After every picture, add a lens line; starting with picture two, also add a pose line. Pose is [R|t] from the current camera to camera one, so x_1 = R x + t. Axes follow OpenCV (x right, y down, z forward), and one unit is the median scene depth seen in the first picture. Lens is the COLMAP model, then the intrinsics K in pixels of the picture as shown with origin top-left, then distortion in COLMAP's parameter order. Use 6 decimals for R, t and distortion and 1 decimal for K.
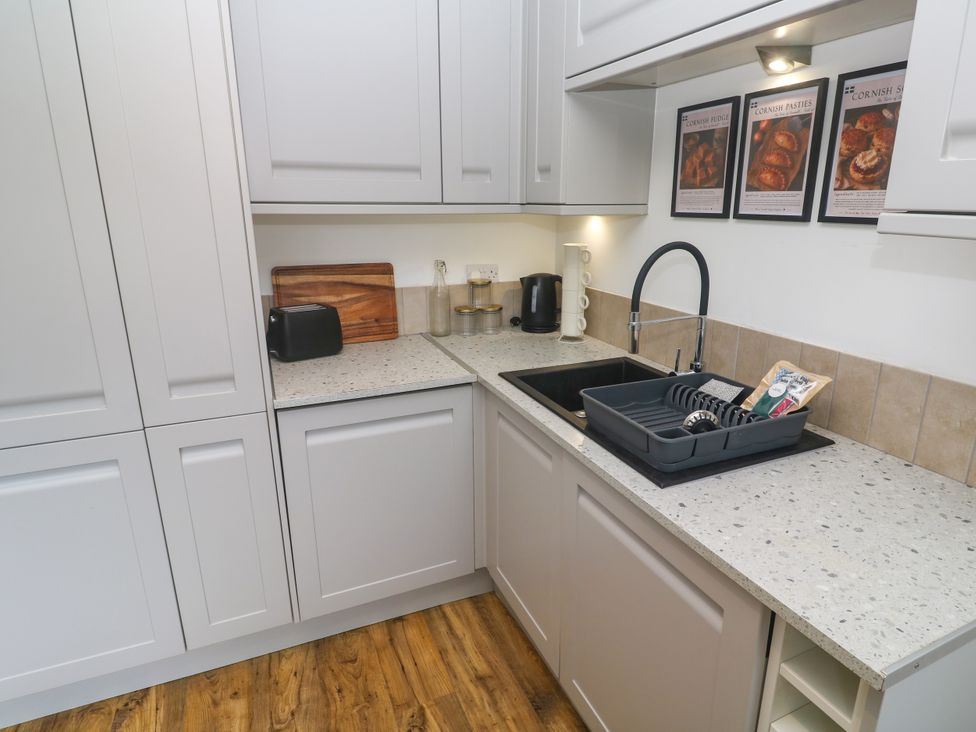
lens RADIAL K [[563.9, 0, 503.6], [0, 563.9, 356.0], [0, 0, 1]] dist [0.004184, -0.011128]
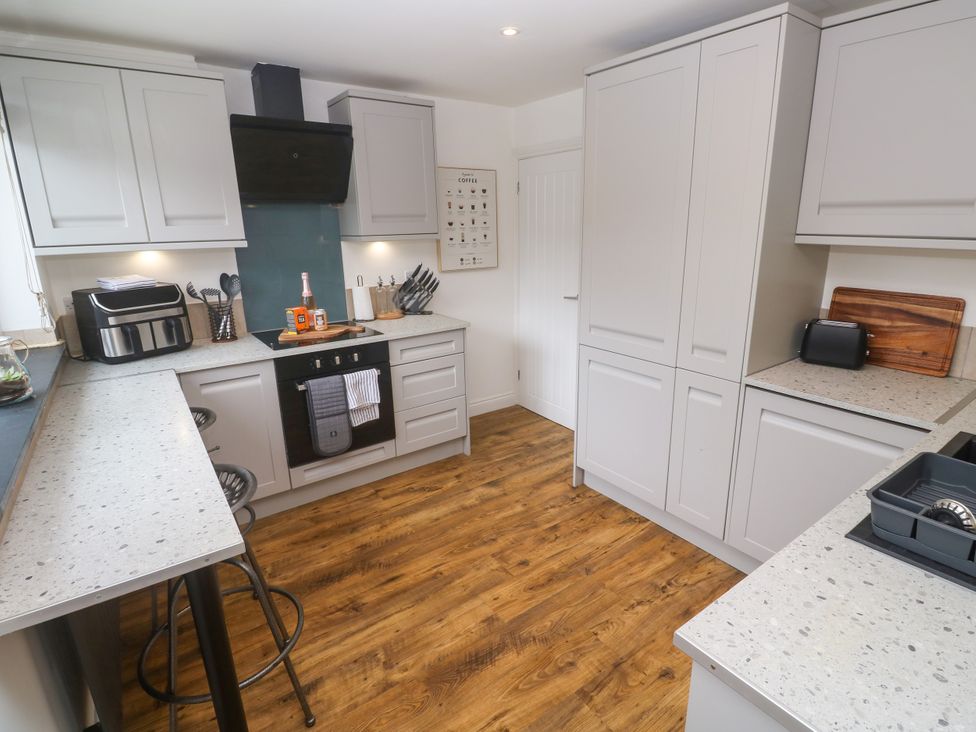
lens RADIAL K [[506.1, 0, 500.4], [0, 506.1, 355.4], [0, 0, 1]] dist [-0.001317, -0.011742]
pose [[0.215442, 0.246516, -0.944889, 0.603142], [-0.249304, 0.949432, 0.190858, -0.057556], [0.944157, 0.194446, 0.266005, 0.084577]]
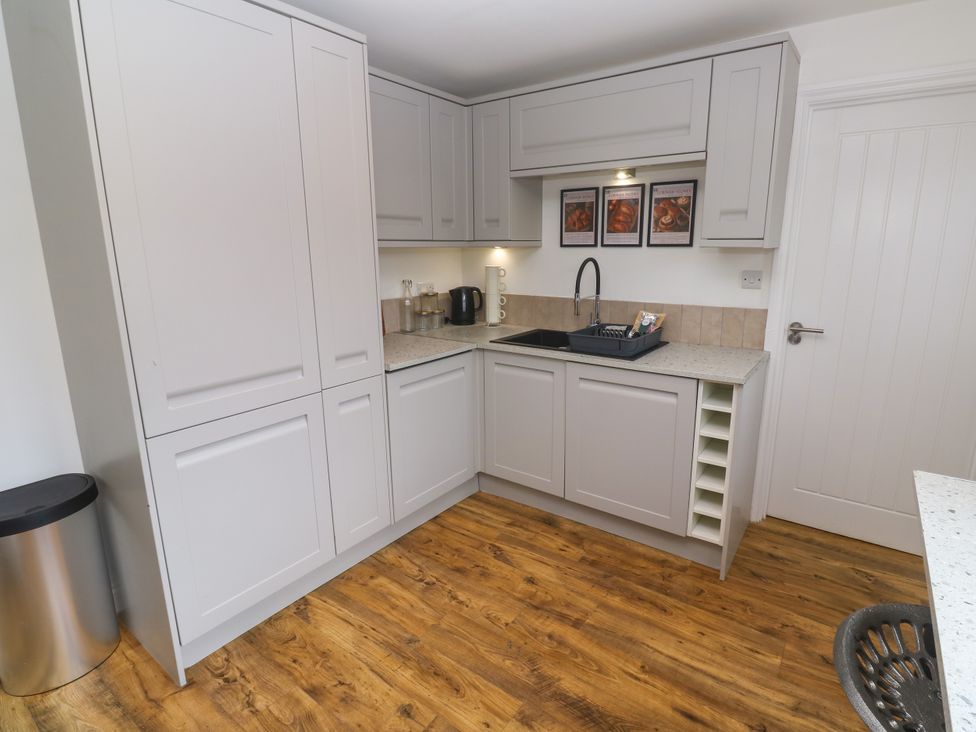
lens RADIAL K [[506.1, 0, 502.9], [0, 506.1, 356.3], [0, 0, 1]] dist [-0.001317, -0.011742]
pose [[0.861009, -0.114915, 0.495437, -0.781733], [0.141901, 0.989734, -0.017041, 0.116175], [-0.488393, 0.084976, 0.868477, -0.336885]]
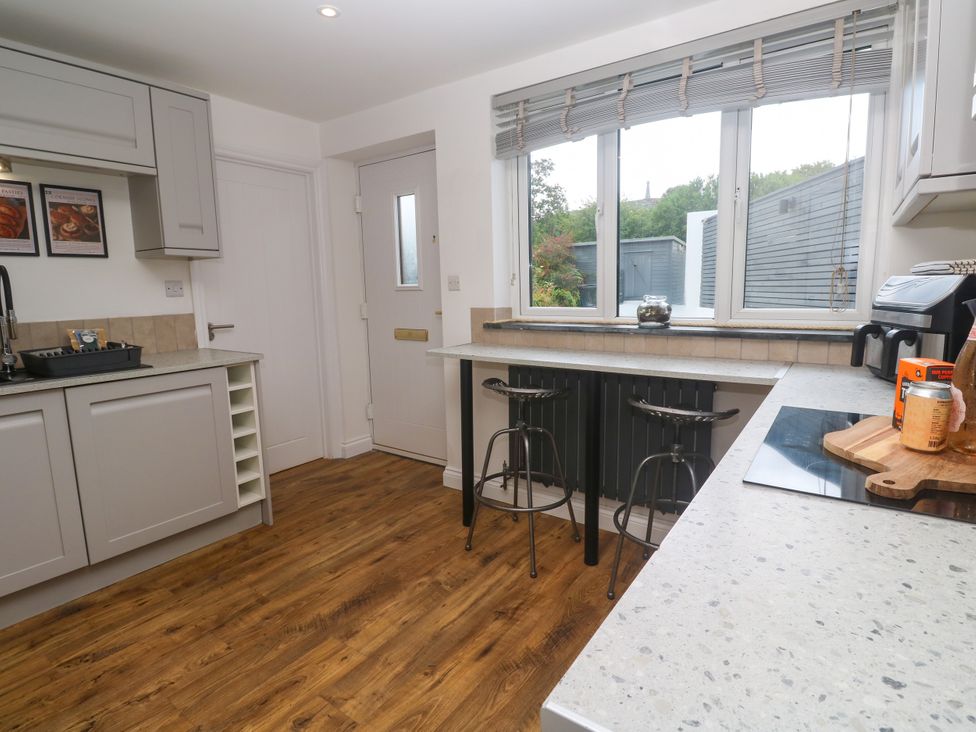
lens RADIAL K [[506.1, 0, 501.6], [0, 506.1, 354.4], [0, 0, 1]] dist [-0.001317, -0.011742]
pose [[-0.521251, -0.103721, 0.847077, -1.384826], [0.247731, 0.931456, 0.266495, 0.000270], [-0.816656, 0.348758, -0.459827, 0.518804]]
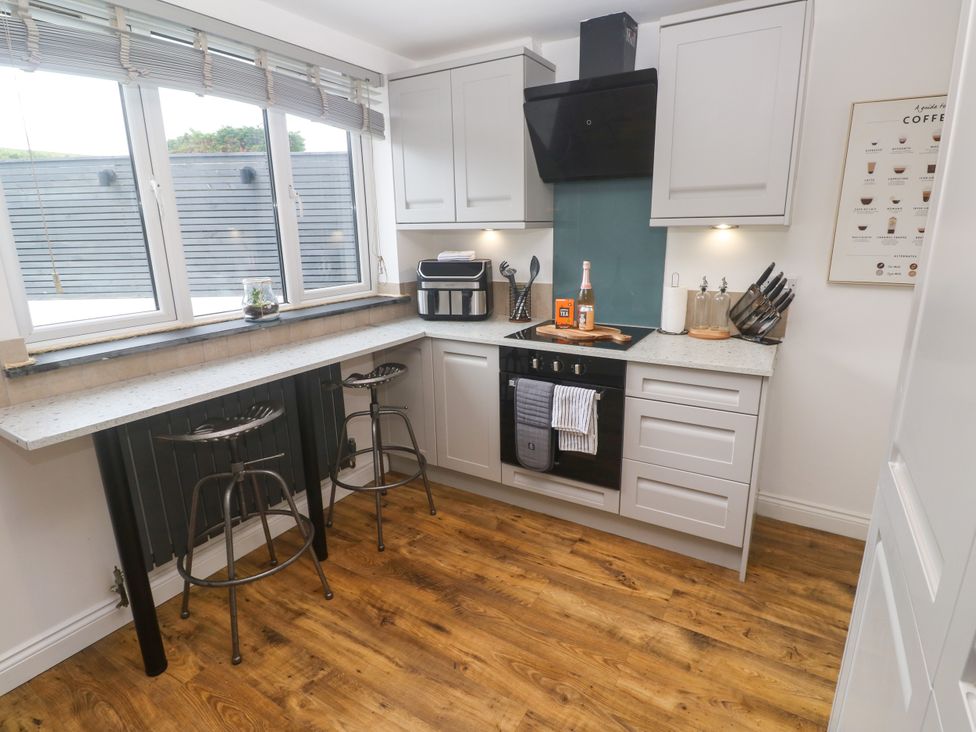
lens RADIAL K [[506.1, 0, 500.9], [0, 506.1, 355.5], [0, 0, 1]] dist [-0.001317, -0.011742]
pose [[-0.814544, 0.151785, -0.559893, -0.150417], [-0.144911, 0.881324, 0.449743, -0.214646], [0.561711, 0.447470, -0.695882, 0.862569]]
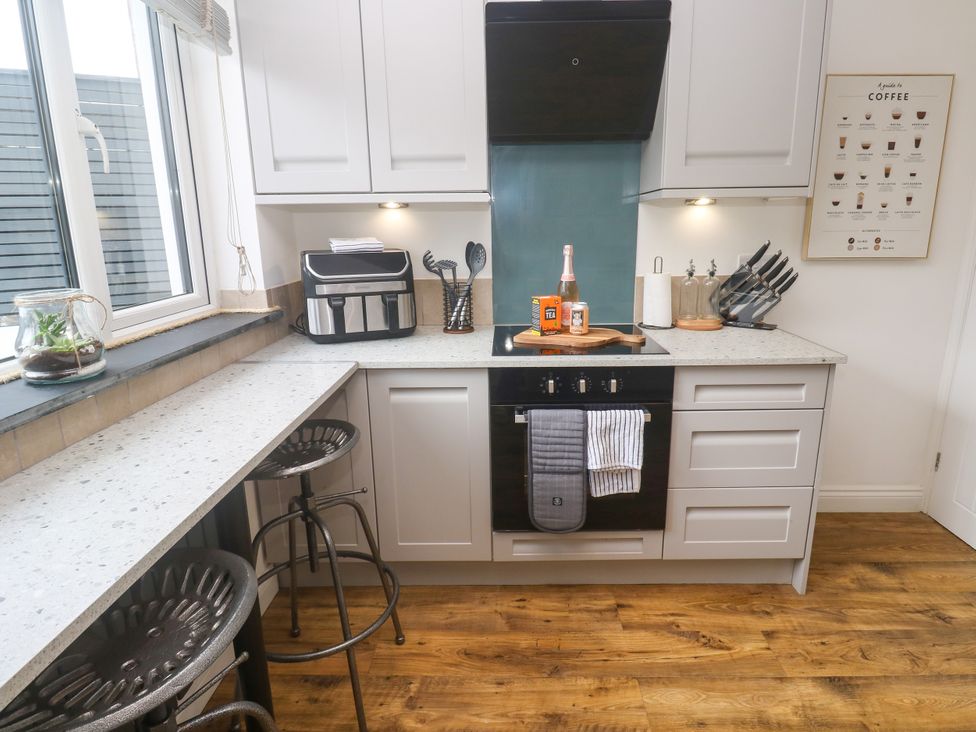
lens RADIAL K [[541.8, 0, 502.7], [0, 541.8, 352.1], [0, 0, 1]] dist [-0.003613, -0.010535]
pose [[-0.421383, 0.216417, -0.880681, -0.037378], [-0.233315, 0.912550, 0.335883, 0.013647], [0.876356, 0.347011, -0.334040, 0.219224]]
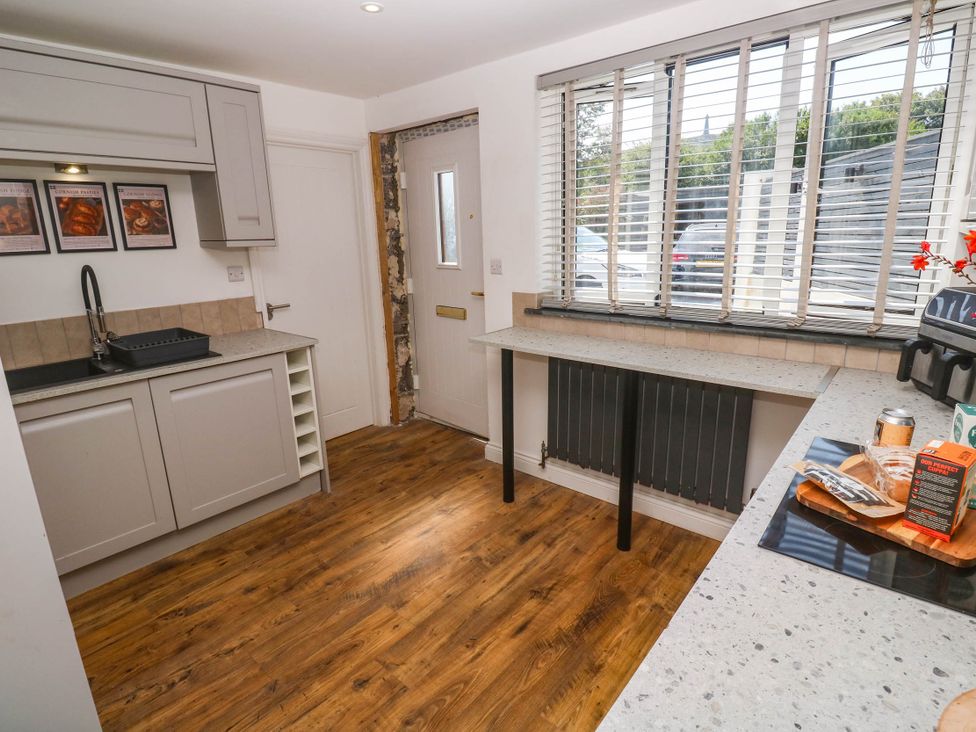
lens RADIAL K [[506.1, 0, 495.2], [0, 506.1, 354.1], [0, 0, 1]] dist [-0.001317, -0.011742]
pose [[-0.434930, -0.198748, 0.878257, -1.408024], [0.265355, 0.903738, 0.335923, -0.123531], [-0.860478, 0.379153, -0.340324, 0.486063]]
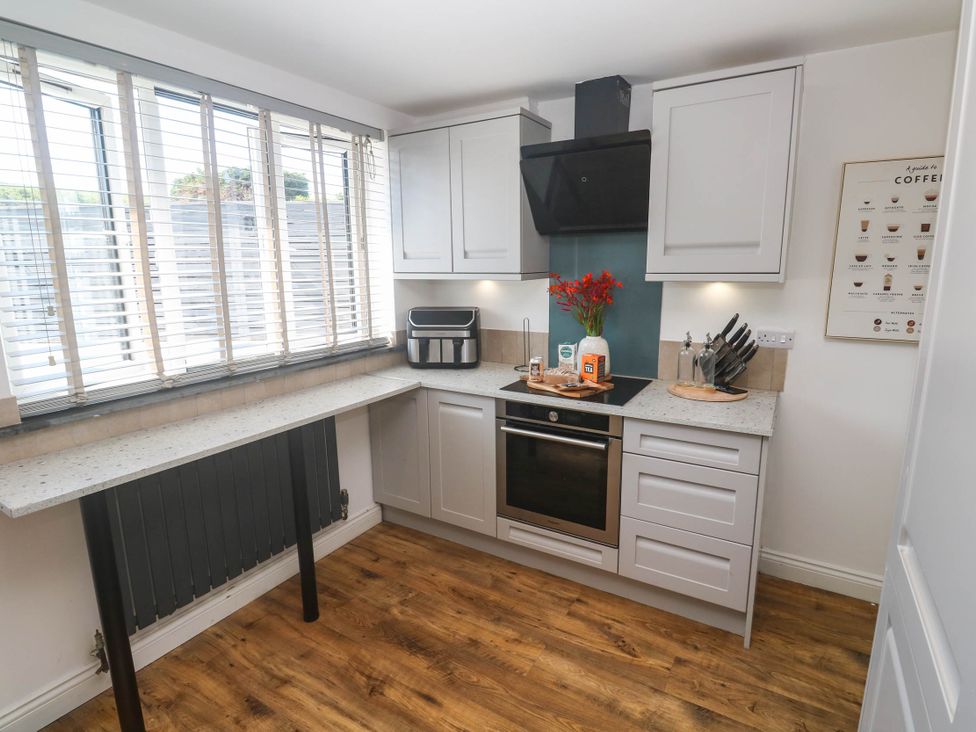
lens RADIAL K [[506.1, 0, 494.8], [0, 506.1, 356.4], [0, 0, 1]] dist [-0.001317, -0.011742]
pose [[-0.817601, 0.110738, -0.565036, -0.162969], [-0.147889, 0.908022, 0.391951, -0.255443], [0.556469, 0.404022, -0.726022, 0.834825]]
